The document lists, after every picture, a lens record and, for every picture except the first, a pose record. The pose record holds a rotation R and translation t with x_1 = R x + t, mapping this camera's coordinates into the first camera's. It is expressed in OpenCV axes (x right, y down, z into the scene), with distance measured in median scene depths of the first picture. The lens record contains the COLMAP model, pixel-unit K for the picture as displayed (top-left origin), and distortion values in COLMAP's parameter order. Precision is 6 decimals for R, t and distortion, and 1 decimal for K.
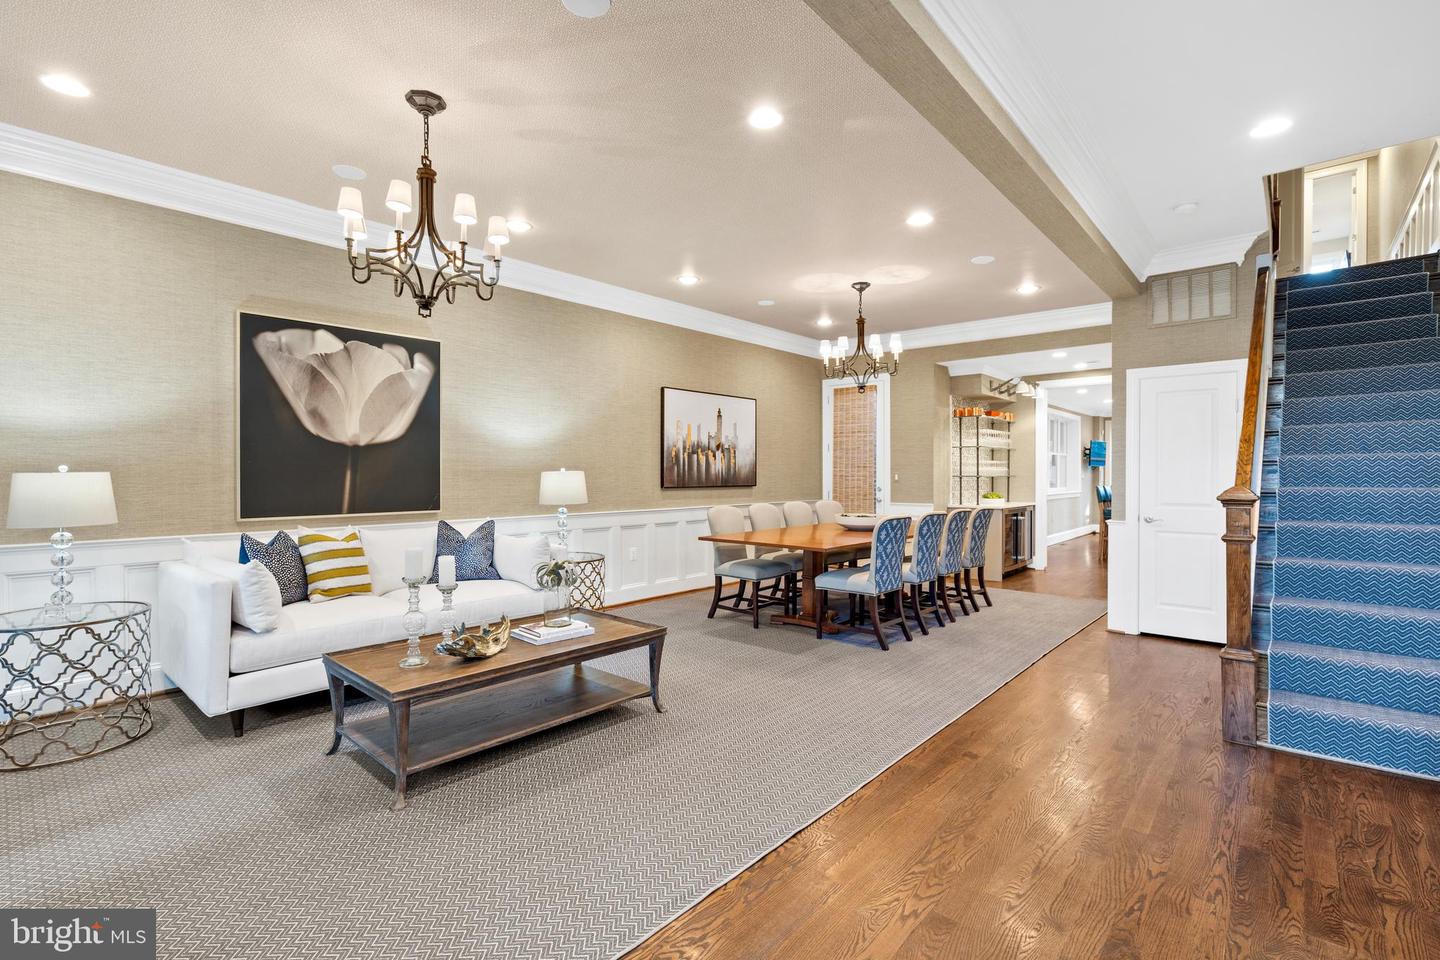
lens RADIAL K [[656.0, 0, 710.0], [0, 656.0, 473.4], [0, 0, 1]] dist [-0.001468, 0.001070]
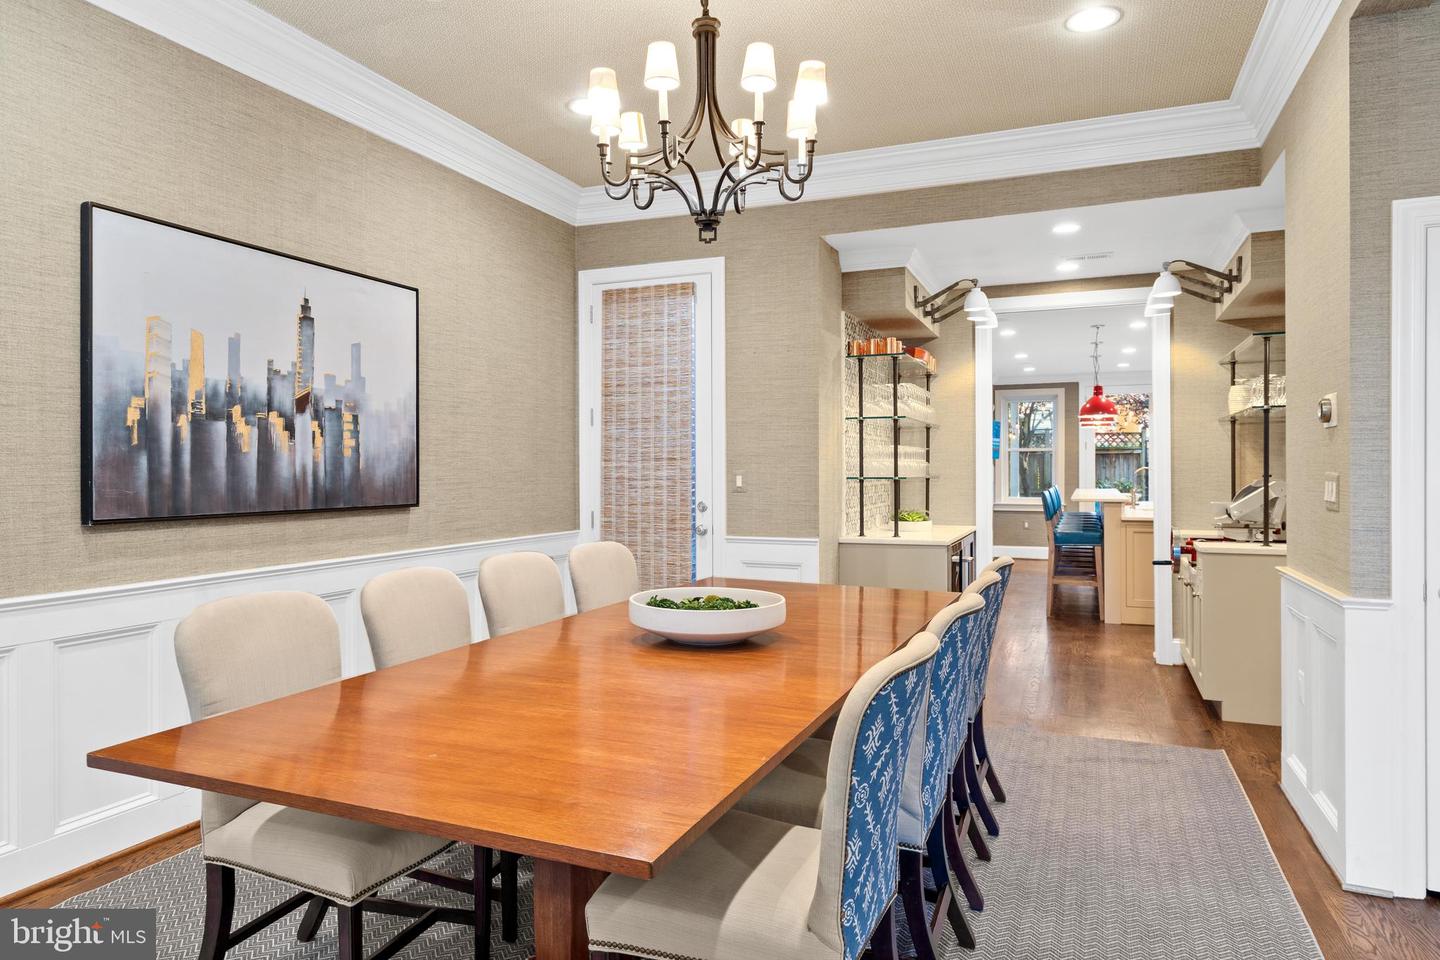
lens RADIAL K [[902.5, 0, 708.6], [0, 902.5, 471.4], [0, 0, 1]] dist [-0.009172, -0.000706]
pose [[0.946778, -0.004001, 0.321862, 0.062476], [0.003749, 0.999992, 0.001401, -0.002126], [-0.321865, -0.000119, 0.946786, 0.432025]]
